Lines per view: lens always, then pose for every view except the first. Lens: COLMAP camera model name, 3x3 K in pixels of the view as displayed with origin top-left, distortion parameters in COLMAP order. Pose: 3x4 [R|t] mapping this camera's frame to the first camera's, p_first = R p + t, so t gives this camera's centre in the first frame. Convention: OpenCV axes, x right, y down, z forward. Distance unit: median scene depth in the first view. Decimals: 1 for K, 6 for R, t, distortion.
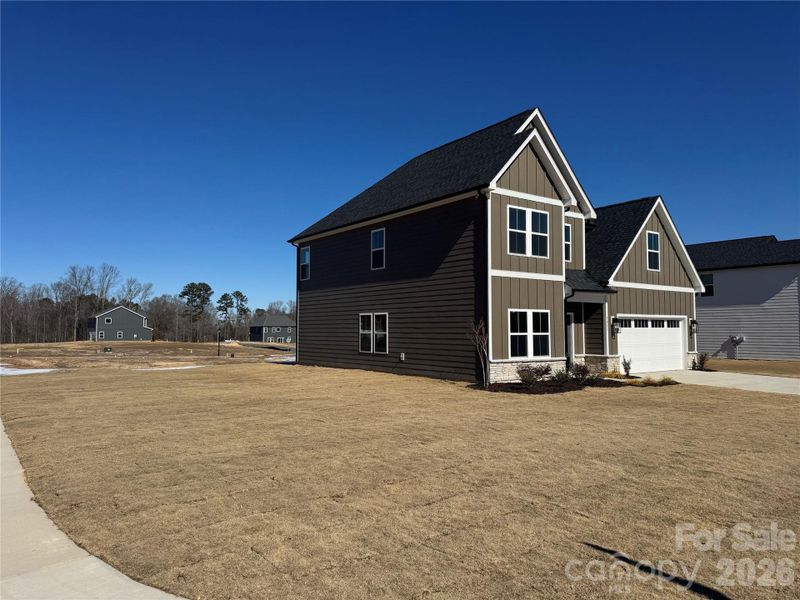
lens RADIAL K [[575.6, 0, 399.0], [0, 575.6, 307.8], [0, 0, 1]] dist [0.010232, 0.000104]
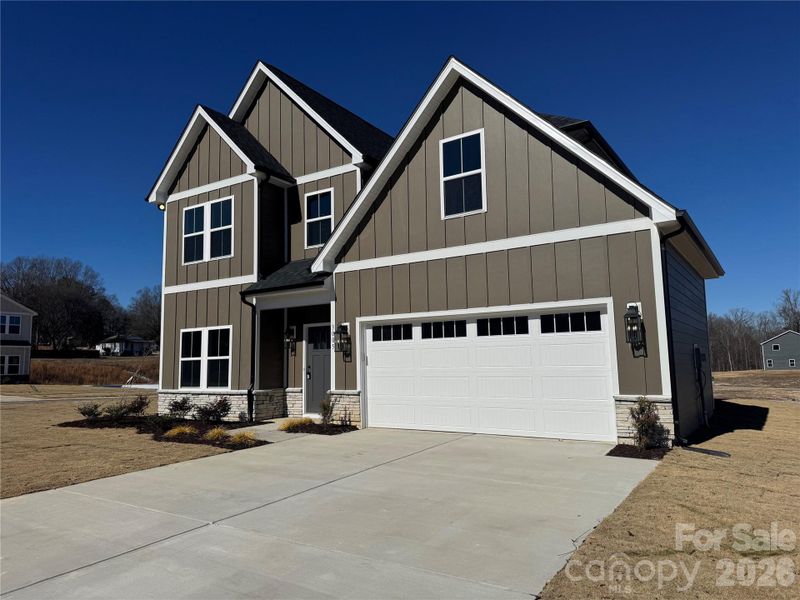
lens RADIAL K [[575.6, 0, 399.5], [0, 575.6, 291.4], [0, 0, 1]] dist [0.010232, 0.000104]
pose [[0.338317, -0.110594, -0.934511, 1.048919], [0.071785, 0.993210, -0.091552, 0.044791], [0.938290, -0.036110, 0.343959, 0.964402]]
